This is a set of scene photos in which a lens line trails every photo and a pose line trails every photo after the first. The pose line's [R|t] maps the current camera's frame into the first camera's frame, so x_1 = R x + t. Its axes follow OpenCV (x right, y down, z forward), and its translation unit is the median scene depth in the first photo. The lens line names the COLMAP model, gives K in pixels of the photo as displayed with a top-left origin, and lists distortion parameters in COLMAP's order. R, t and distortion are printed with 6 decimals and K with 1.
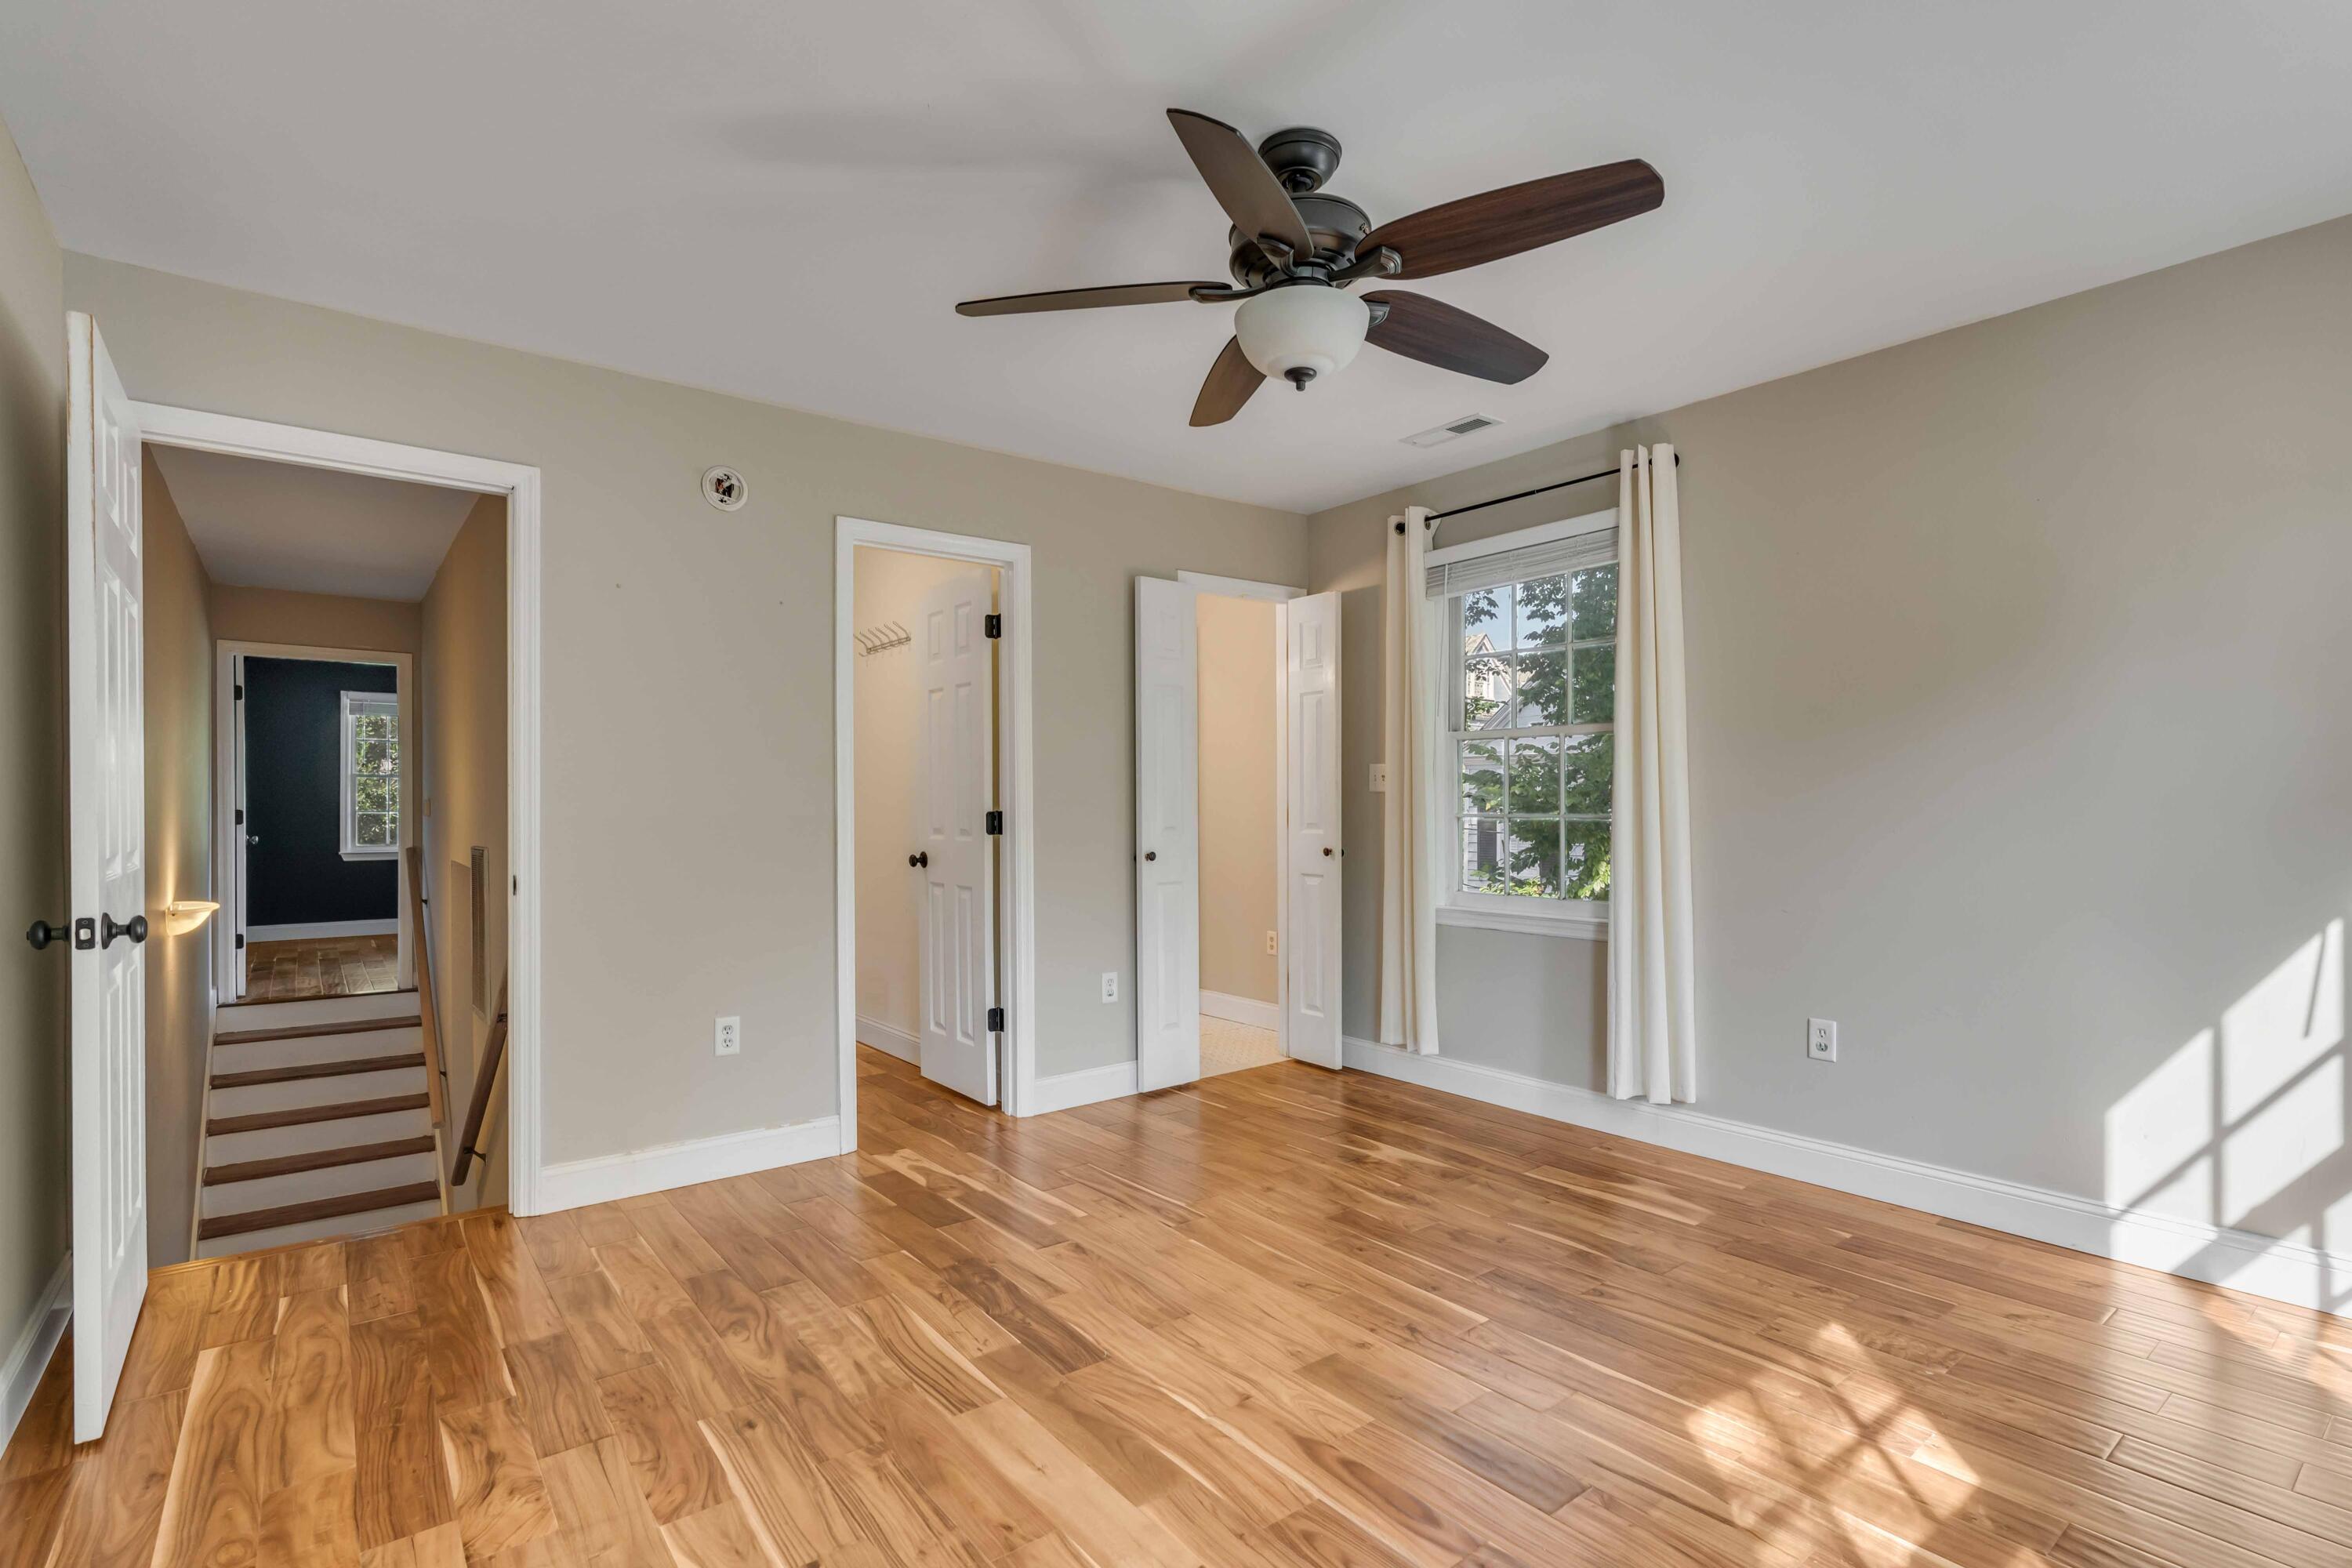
lens RADIAL K [[1128.5, 0, 1175.4], [0, 1128.5, 800.3], [0, 0, 1]] dist [0.002182, 0.000649]
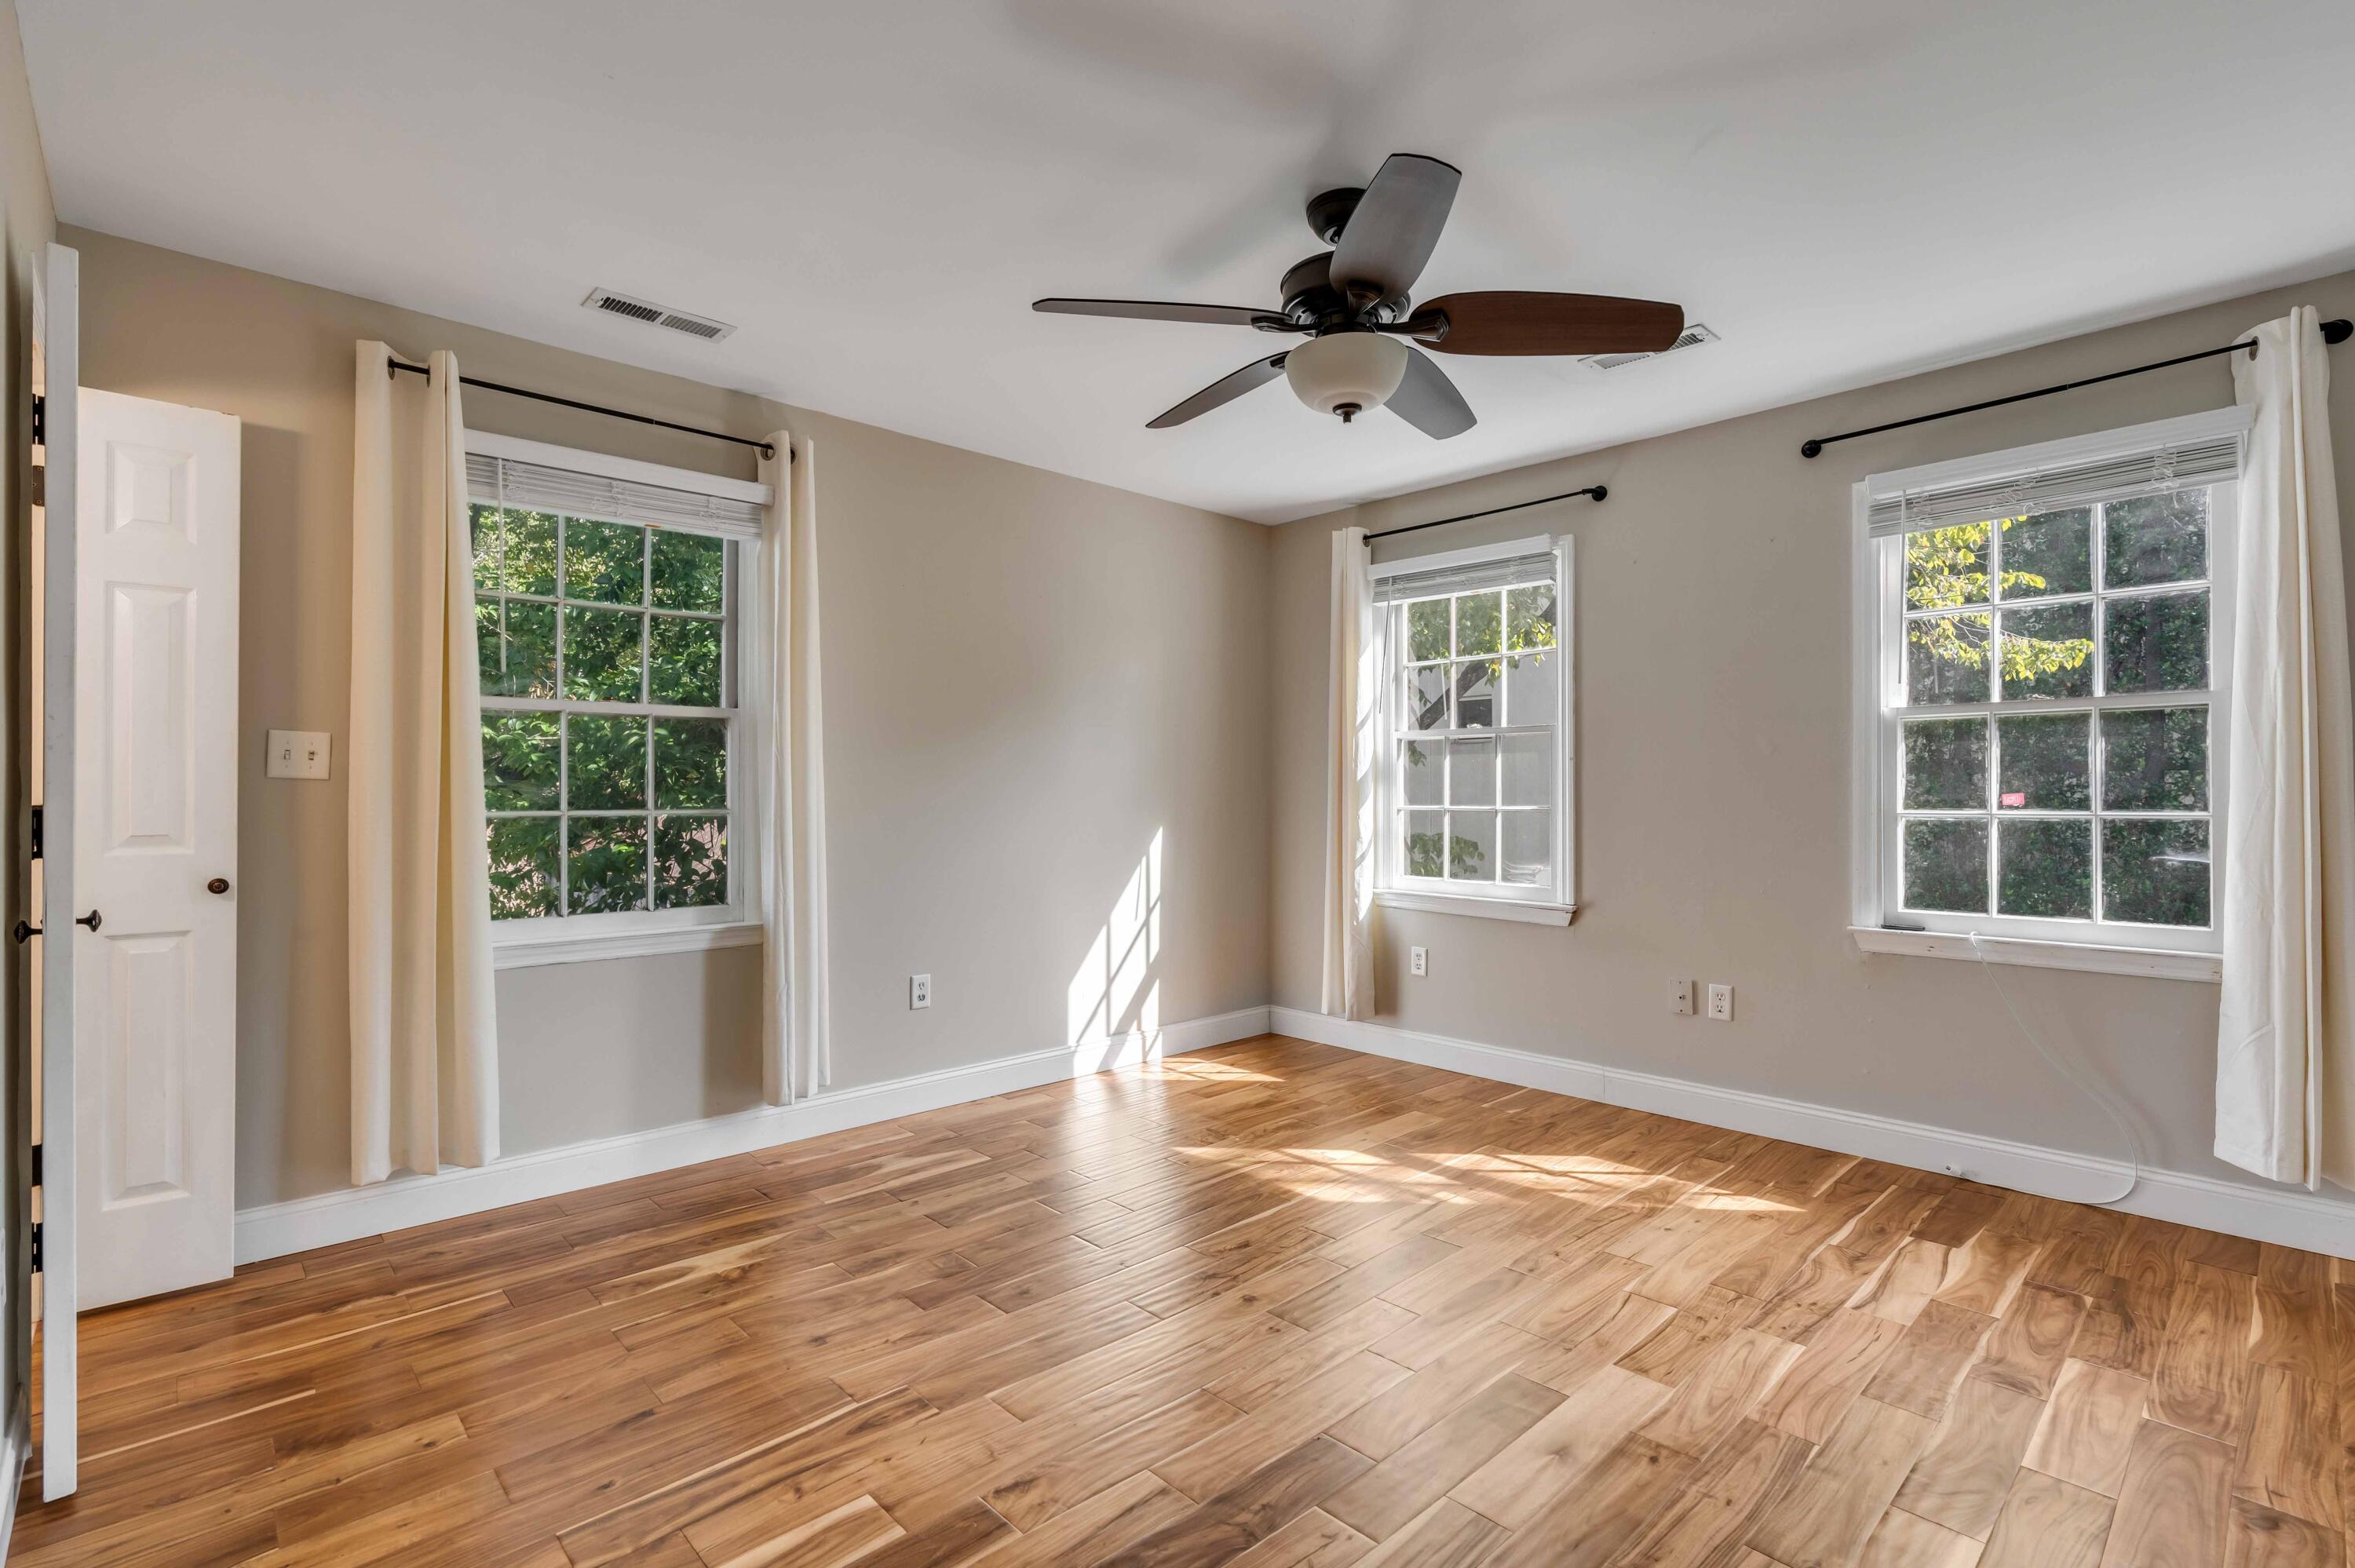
lens RADIAL K [[1081.2, 0, 1177.5], [0, 1081.2, 784.0], [0, 0, 1]] dist [0.000753, 0.000061]
pose [[-0.098252, 0.013458, 0.995071, -0.505584], [-0.000765, 0.999907, -0.013599, 0.003172], [-0.995161, -0.002097, -0.098233, 0.686762]]
